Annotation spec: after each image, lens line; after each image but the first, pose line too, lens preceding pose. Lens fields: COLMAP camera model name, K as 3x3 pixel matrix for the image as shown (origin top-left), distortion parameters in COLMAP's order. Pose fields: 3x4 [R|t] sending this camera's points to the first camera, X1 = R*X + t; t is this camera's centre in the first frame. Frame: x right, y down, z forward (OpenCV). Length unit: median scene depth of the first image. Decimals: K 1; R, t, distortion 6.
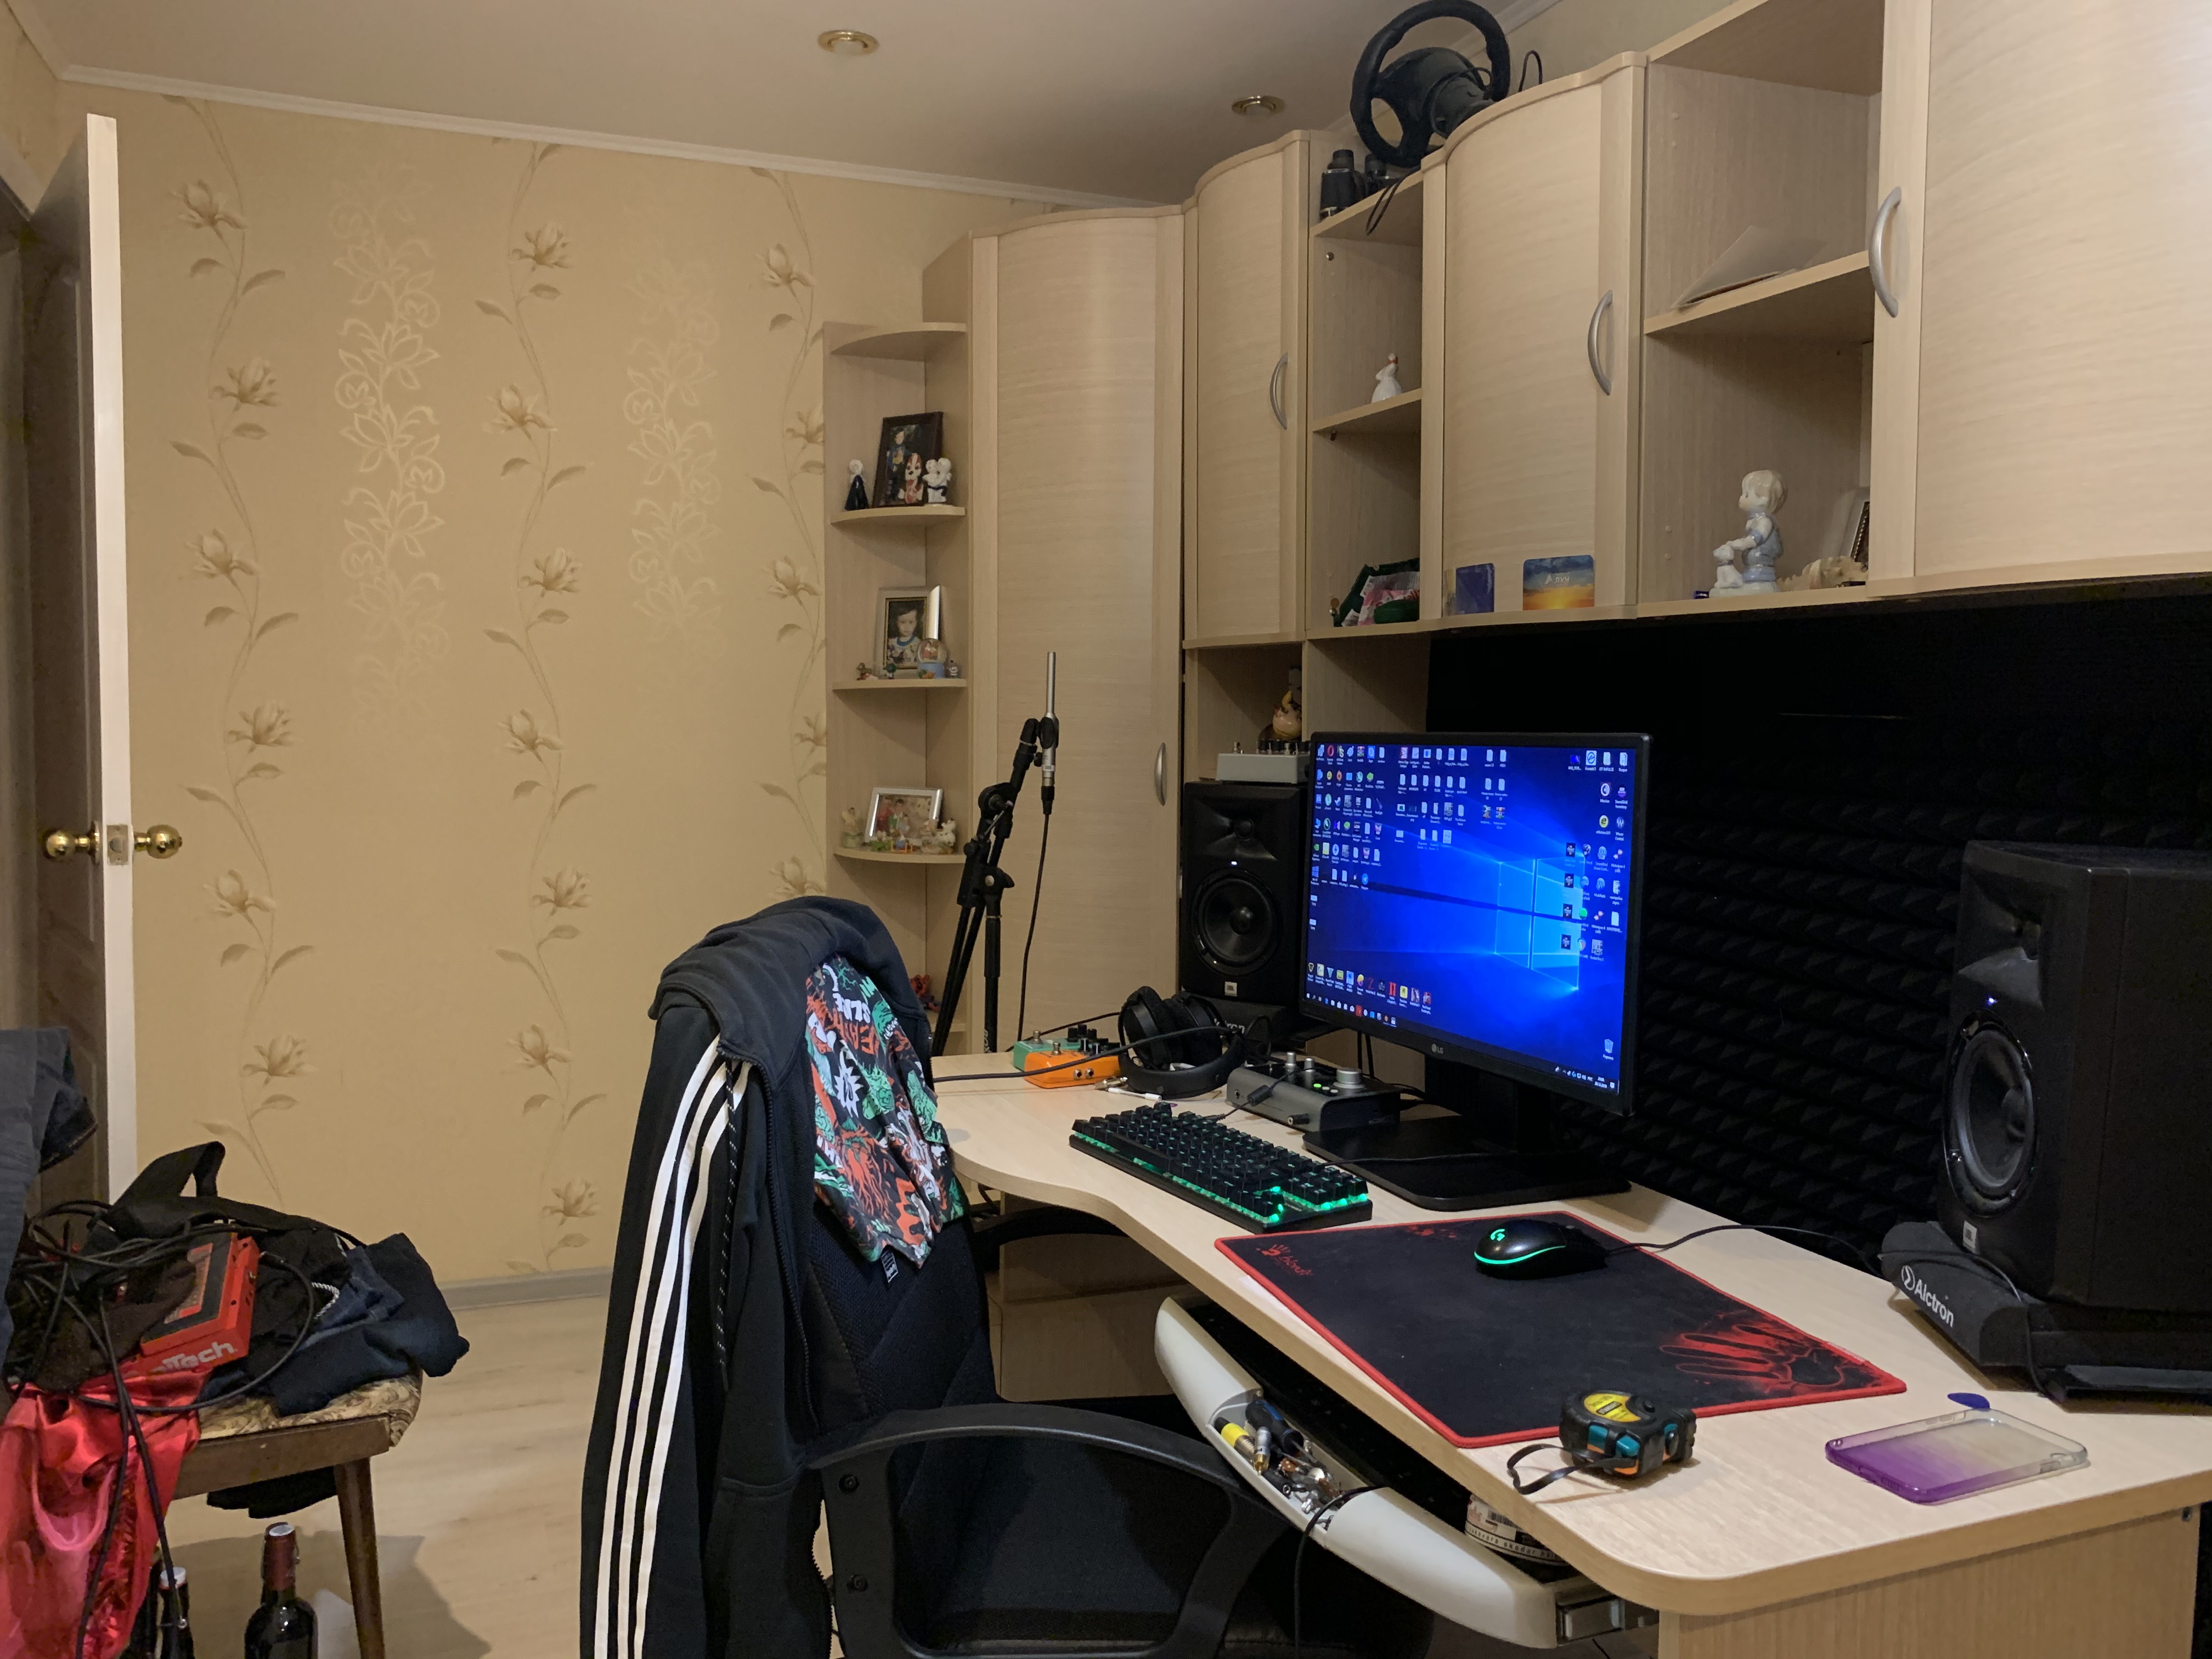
lens RADIAL K [[1713.9, 0, 1014.0], [0, 1713.9, 763.1], [0, 0, 1]] dist [0.169386, -0.273130]
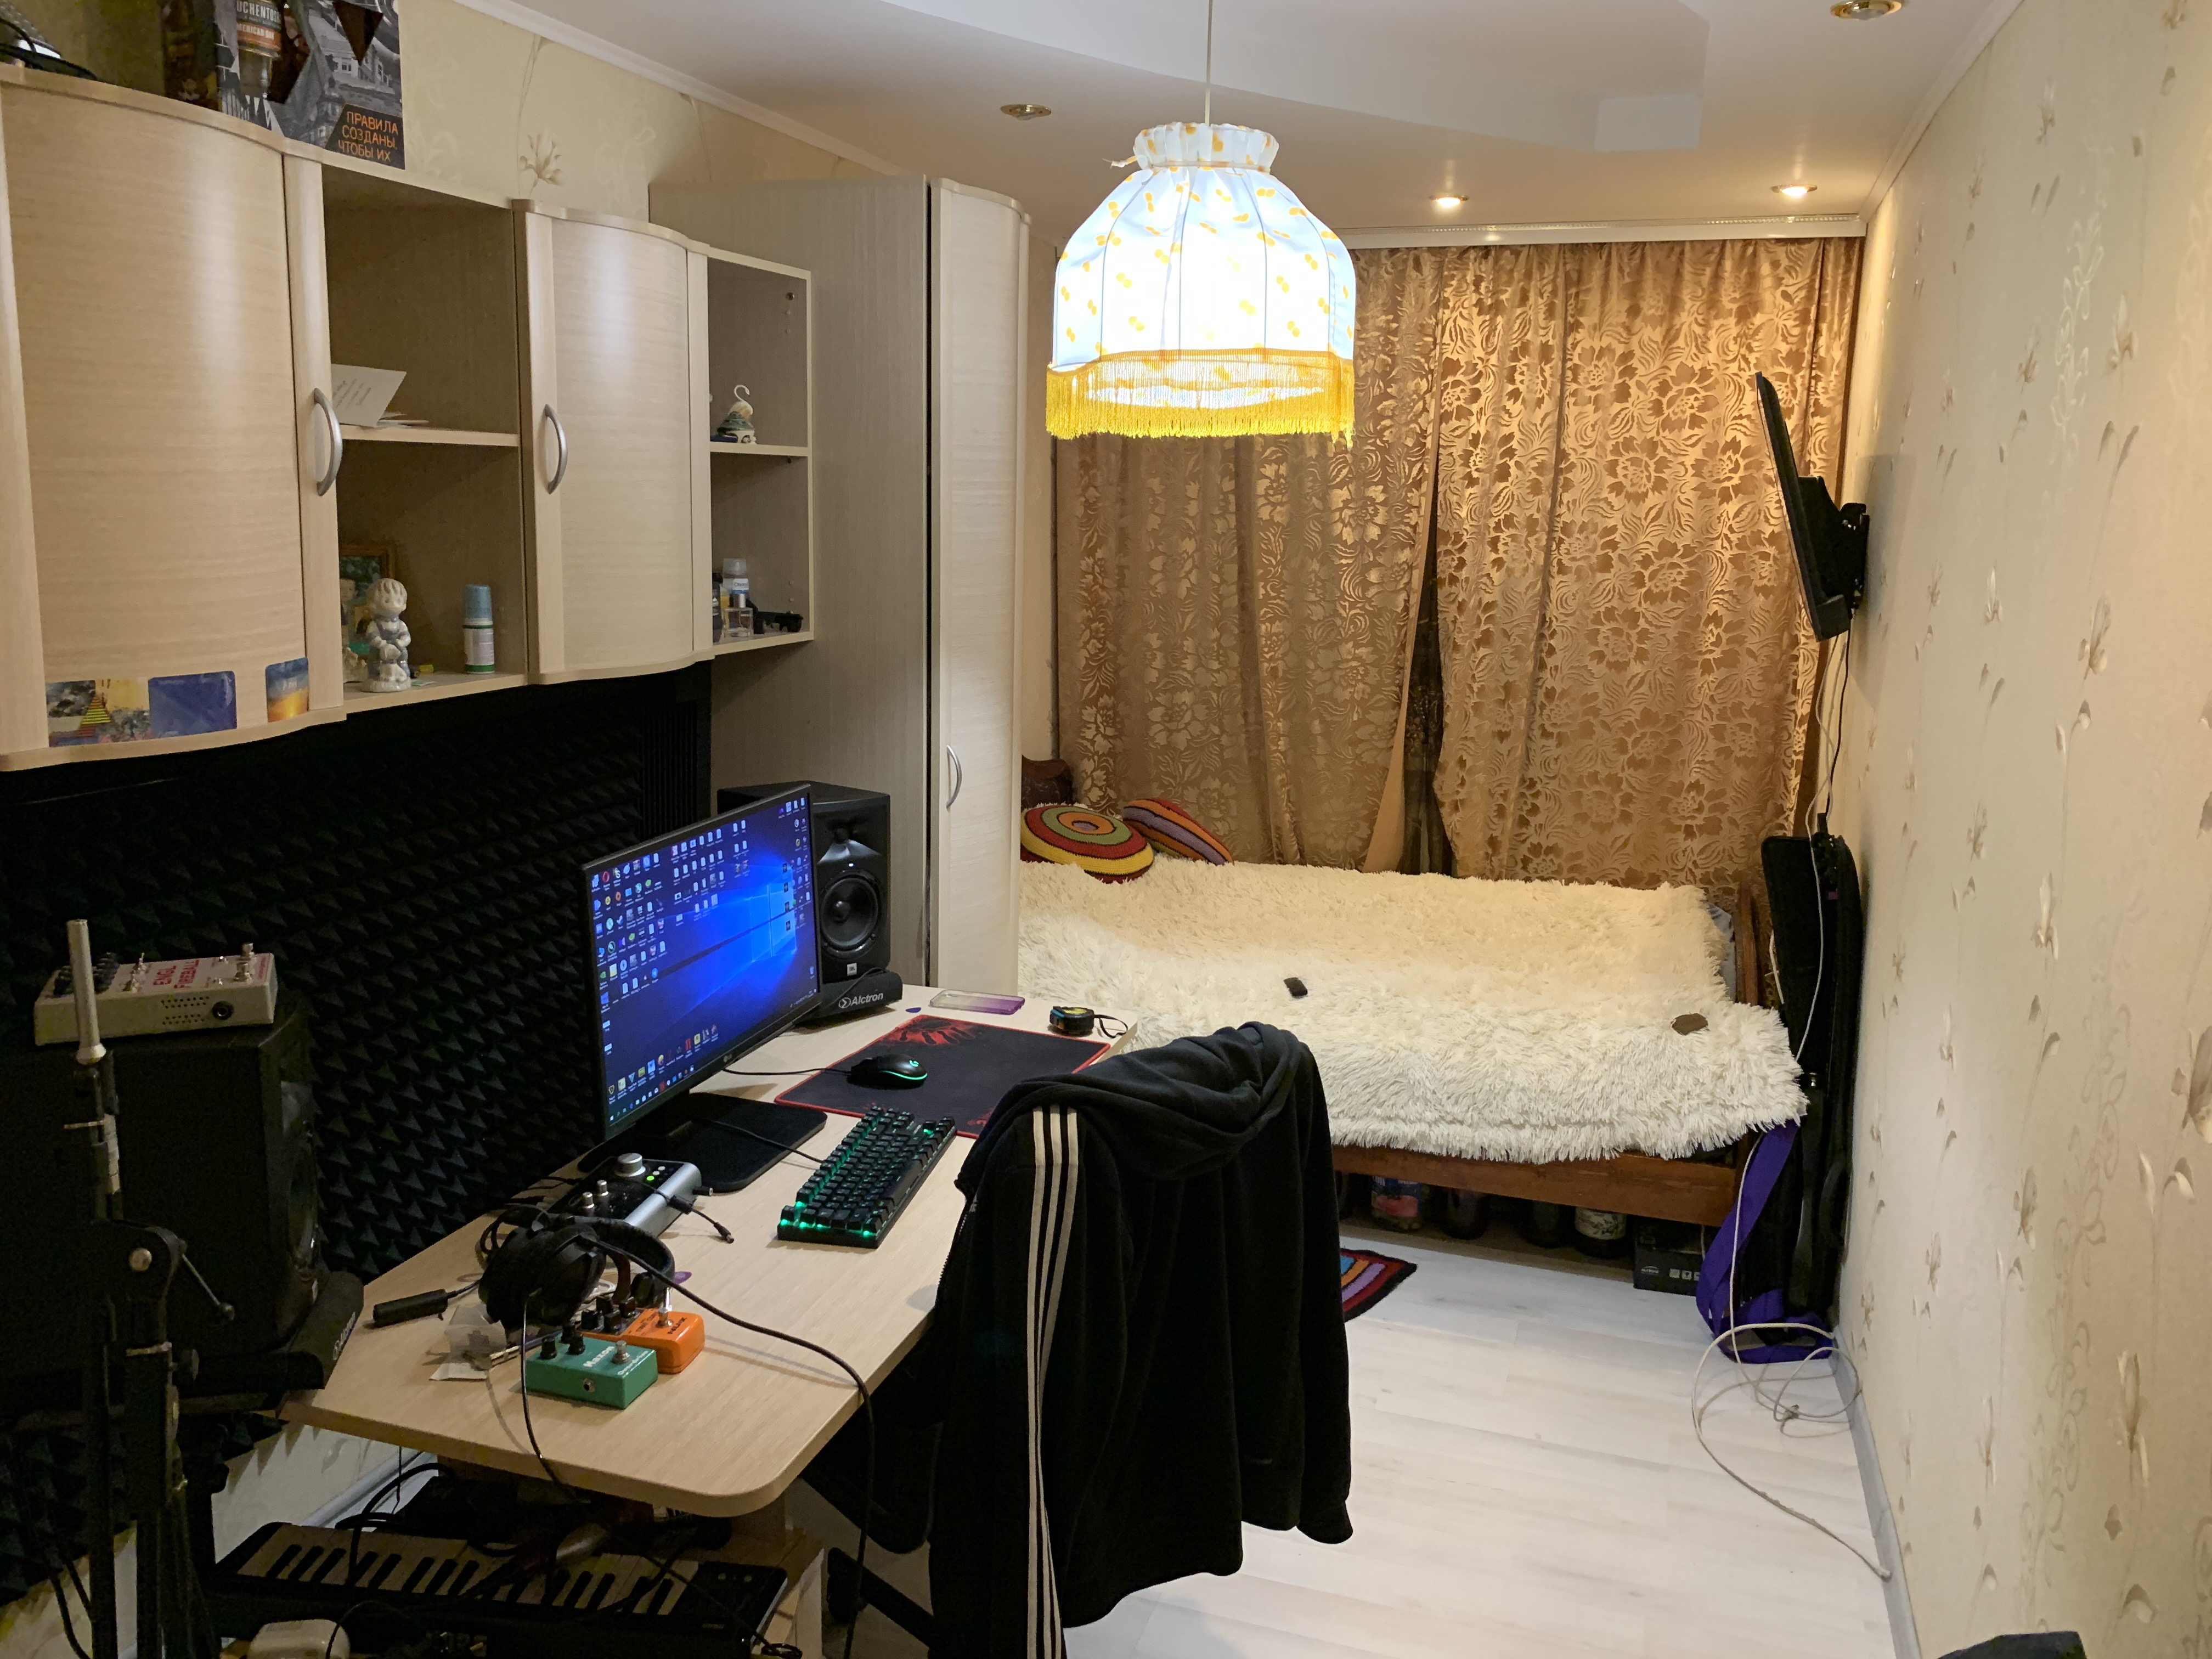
lens RADIAL K [[1674.3, 0, 1114.7], [0, 1674.3, 801.3], [0, 0, 1]] dist [0.162365, -0.251895]
pose [[-0.796044, -0.135144, 0.589957, -0.694706], [-0.008293, 0.977096, 0.212638, -0.289349], [-0.605182, 0.164377, -0.778932, 1.734802]]
